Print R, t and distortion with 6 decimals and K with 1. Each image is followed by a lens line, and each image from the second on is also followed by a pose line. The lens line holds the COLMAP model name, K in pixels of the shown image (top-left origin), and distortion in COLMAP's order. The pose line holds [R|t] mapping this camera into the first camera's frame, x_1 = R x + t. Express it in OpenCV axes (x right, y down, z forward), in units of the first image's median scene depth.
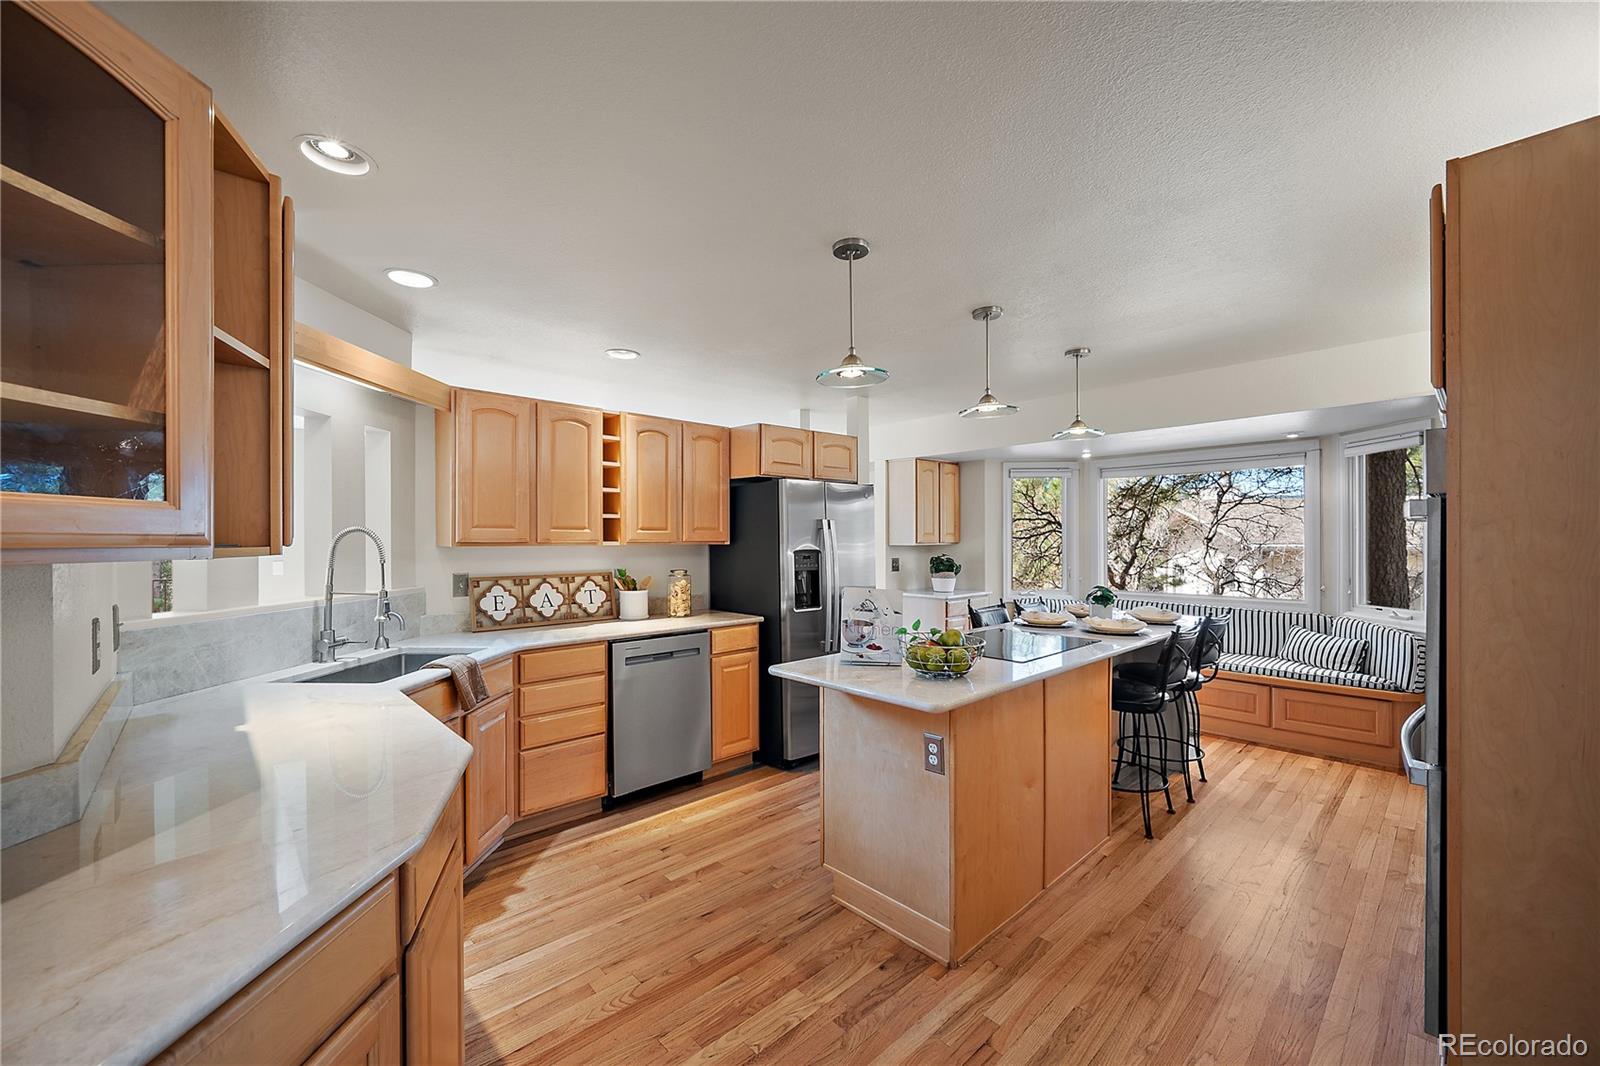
lens RADIAL K [[632.8, 0, 798.3], [0, 632.8, 535.9], [0, 0, 1]] dist [-0.003295, 0.000281]
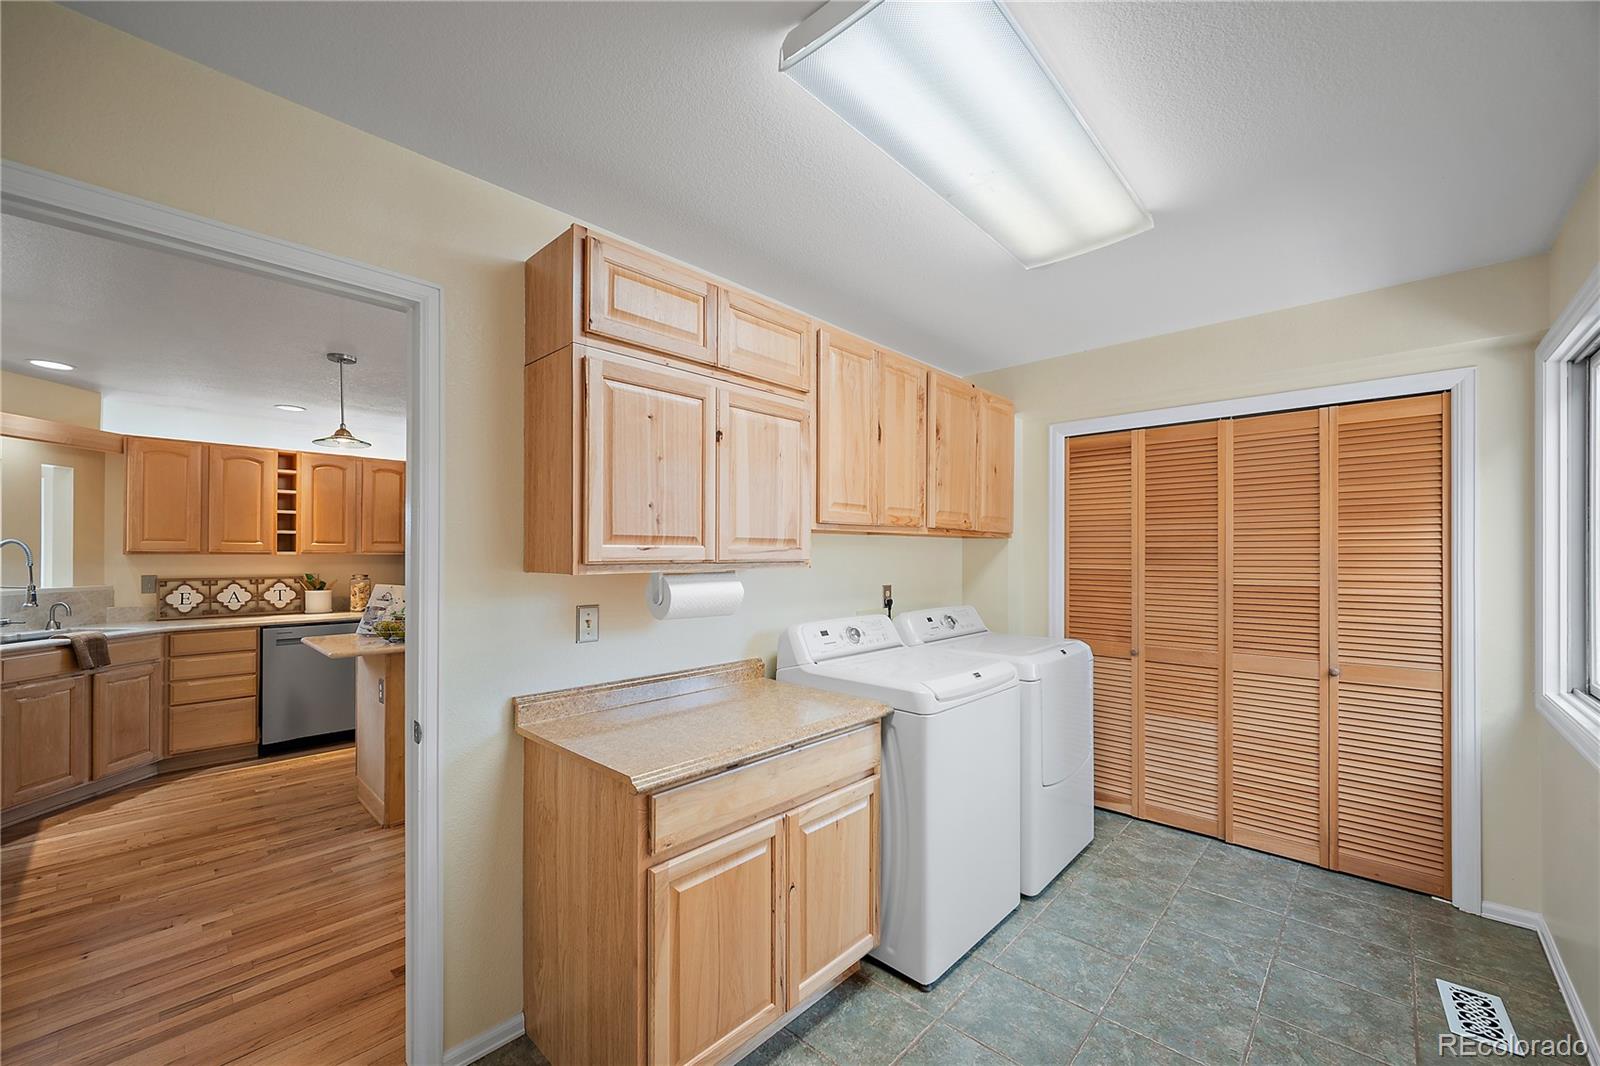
lens RADIAL K [[632.8, 0, 800.7], [0, 632.8, 546.0], [0, 0, 1]] dist [-0.003295, 0.000281]
pose [[0.997692, 0.007393, 0.067499, 0.705199], [-0.007149, 0.999967, -0.003856, -0.005671], [-0.067525, 0.003365, 0.997712, -0.378432]]
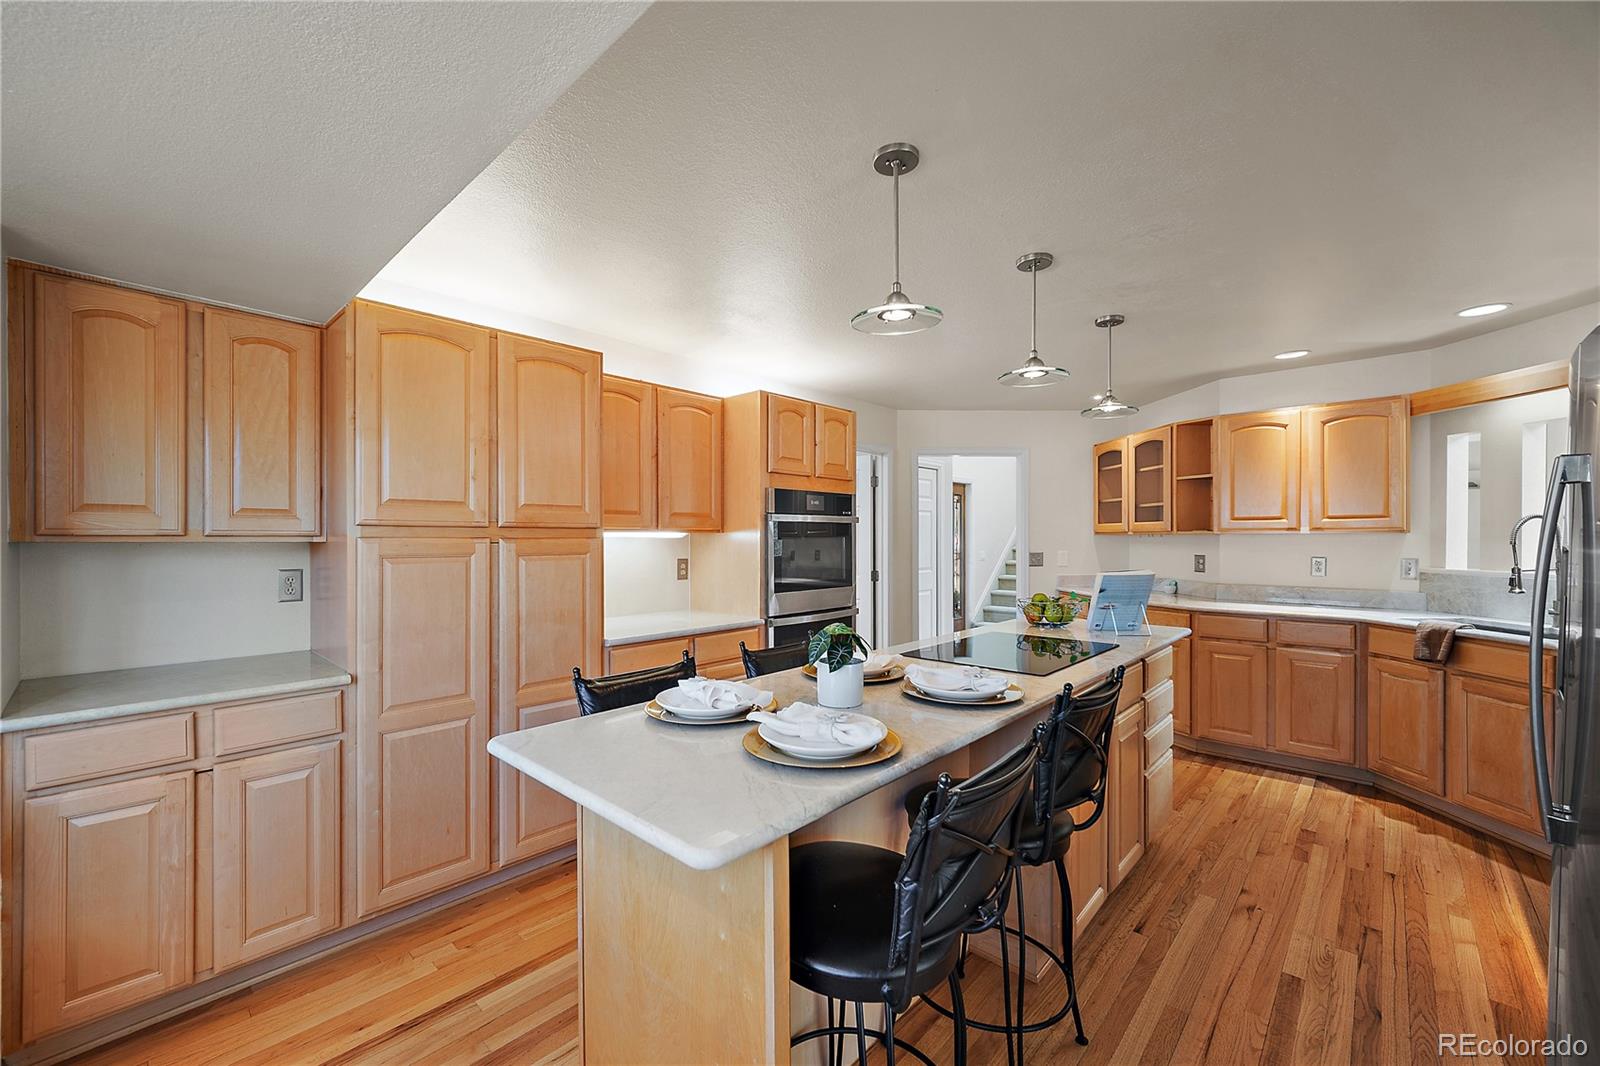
lens RADIAL K [[632.8, 0, 802.1], [0, 632.8, 536.2], [0, 0, 1]] dist [-0.003295, 0.000281]
pose [[-0.997338, 0.001557, -0.072896, 0.572272], [0.001380, 0.999996, 0.002480, 0.015280], [0.072900, 0.002373, -0.997336, 1.540672]]
